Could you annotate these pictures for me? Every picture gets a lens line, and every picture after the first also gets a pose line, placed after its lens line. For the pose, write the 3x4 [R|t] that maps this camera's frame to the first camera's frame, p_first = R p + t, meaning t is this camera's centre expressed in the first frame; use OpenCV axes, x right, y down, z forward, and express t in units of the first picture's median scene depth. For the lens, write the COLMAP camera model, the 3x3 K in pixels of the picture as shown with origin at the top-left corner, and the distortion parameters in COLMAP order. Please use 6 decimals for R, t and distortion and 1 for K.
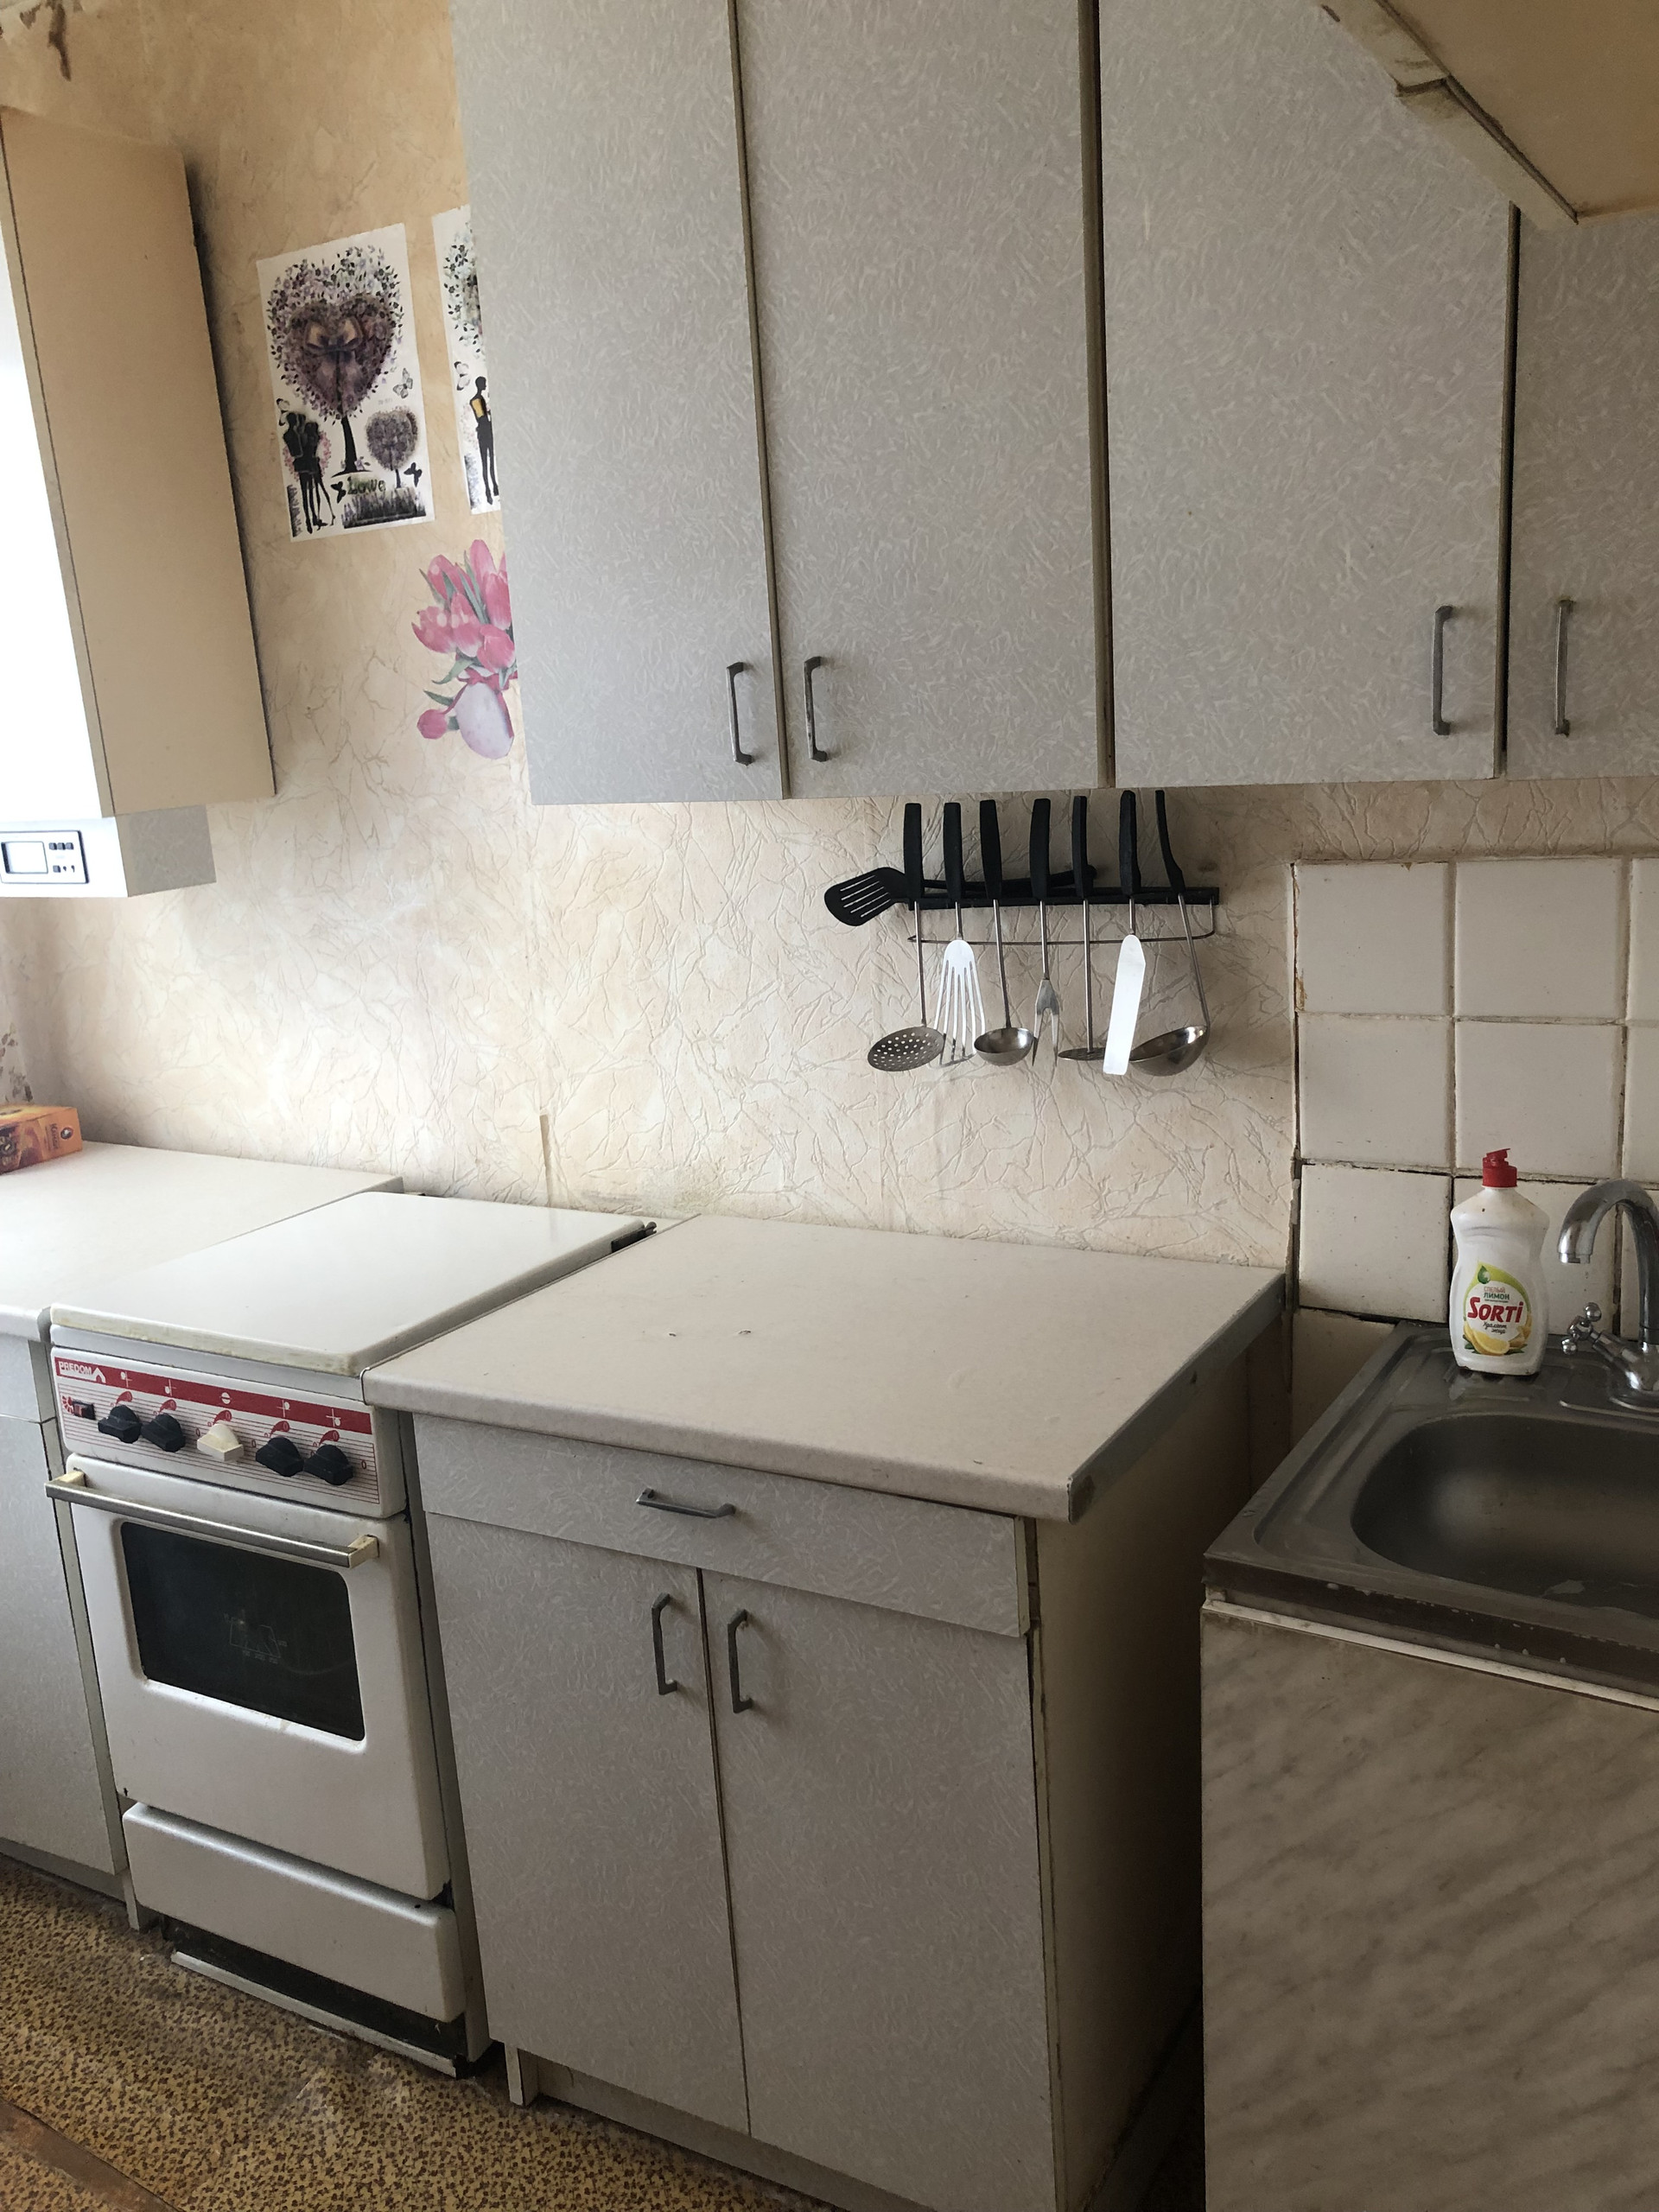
lens RADIAL K [[1801.4, 0, 823.5], [0, 1801.4, 1111.7], [0, 0, 1]] dist [0.016139, -0.013521]
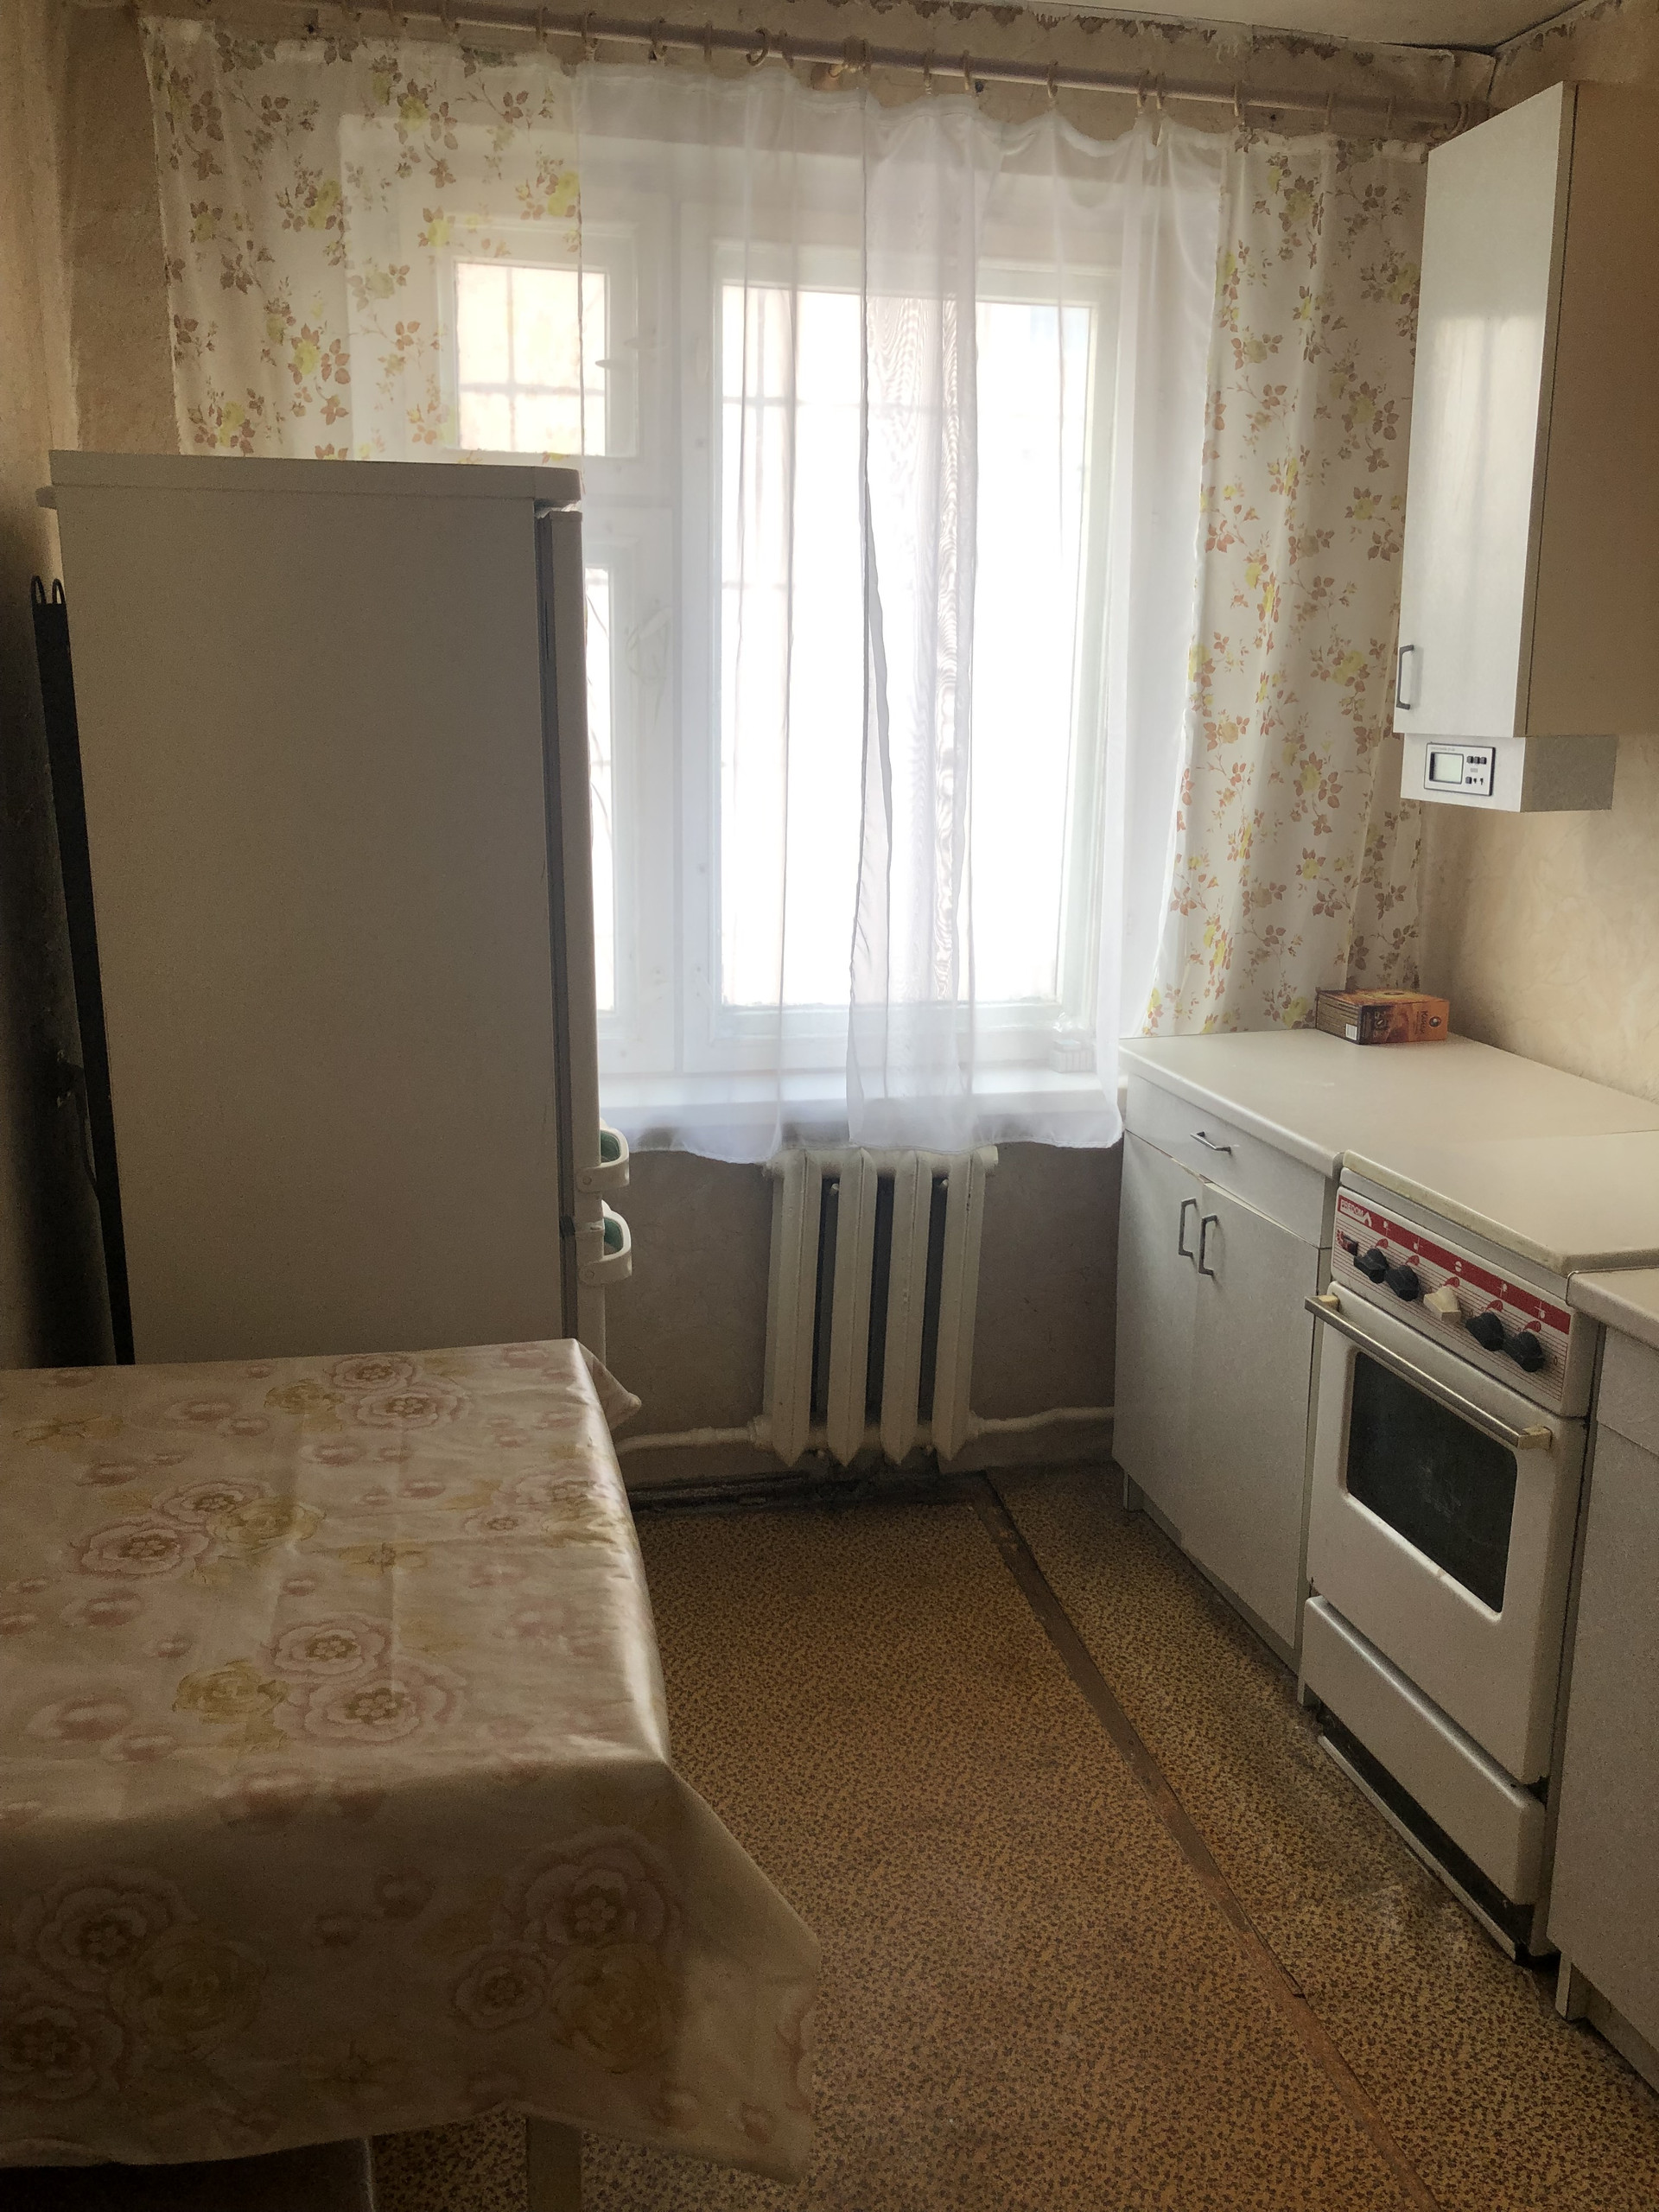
lens RADIAL K [[1801.4, 0, 836.0], [0, 1801.4, 1100.3], [0, 0, 1]] dist [0.016139, -0.013521]
pose [[0.684590, 0.224842, -0.693384, 0.143379], [-0.206753, 0.972067, 0.111079, 0.015841], [0.698992, 0.067315, 0.711955, -0.052682]]
